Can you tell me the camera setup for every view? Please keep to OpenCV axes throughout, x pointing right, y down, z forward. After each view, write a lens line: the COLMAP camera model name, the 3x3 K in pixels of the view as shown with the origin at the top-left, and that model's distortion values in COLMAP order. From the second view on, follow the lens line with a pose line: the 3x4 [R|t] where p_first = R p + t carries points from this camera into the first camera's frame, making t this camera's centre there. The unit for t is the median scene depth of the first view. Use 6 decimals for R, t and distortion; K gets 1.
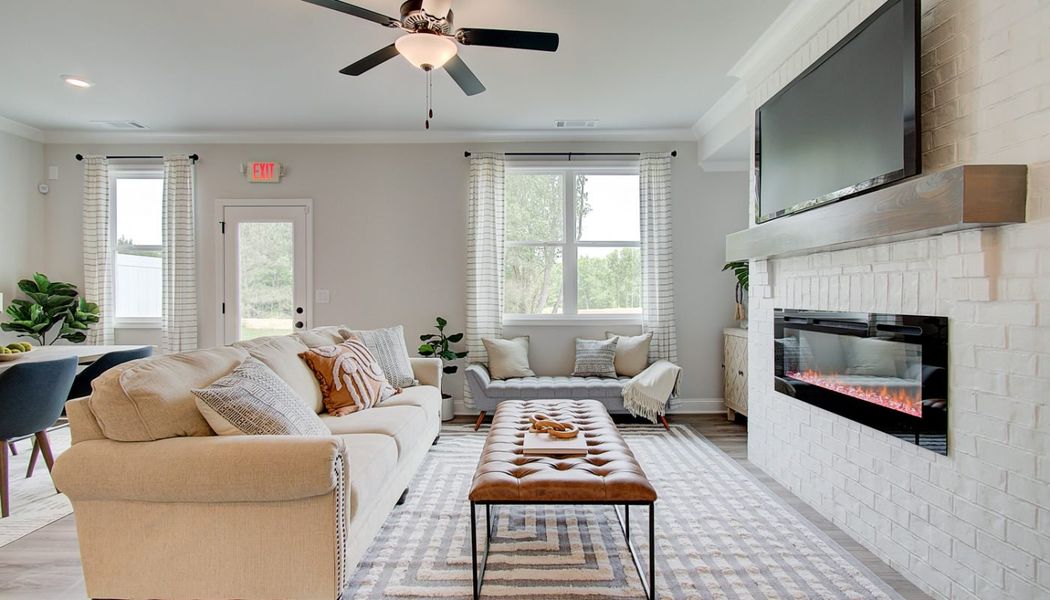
lens RADIAL K [[476.4, 0, 524.3], [0, 476.4, 300.0], [0, 0, 1]] dist [-0.010257, 0.002210]
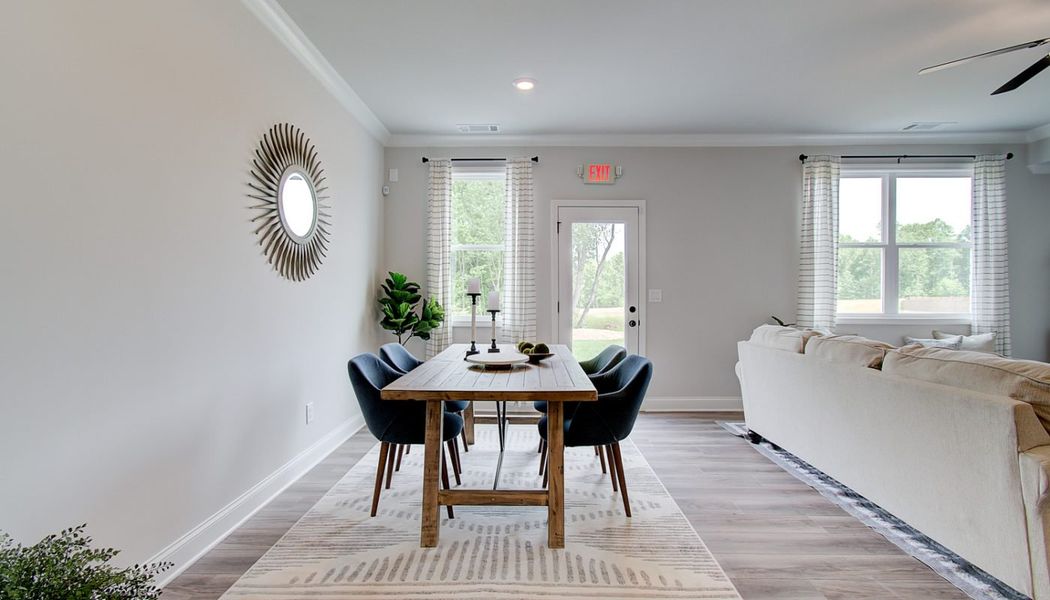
lens RADIAL K [[447.3, 0, 517.1], [0, 447.3, 299.9], [0, 0, 1]] dist [-0.016703, 0.003338]
pose [[0.999741, 0.002200, -0.022648, -0.731382], [-0.002310, 0.999986, -0.004826, 0.007132], [0.022637, 0.004877, 0.999732, 0.036029]]
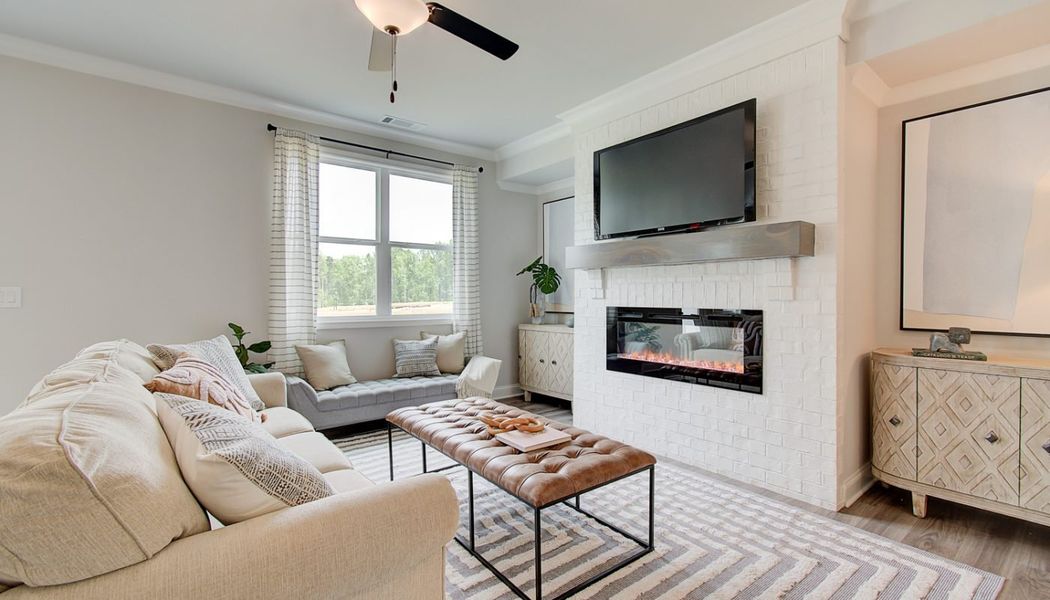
lens RADIAL K [[447.3, 0, 522.3], [0, 447.3, 300.1], [0, 0, 1]] dist [-0.016703, 0.003338]
pose [[0.784444, -0.003511, 0.620190, -0.267676], [0.003885, 0.999992, 0.000747, -0.001152], [-0.620188, 0.001823, 0.784451, 0.115014]]
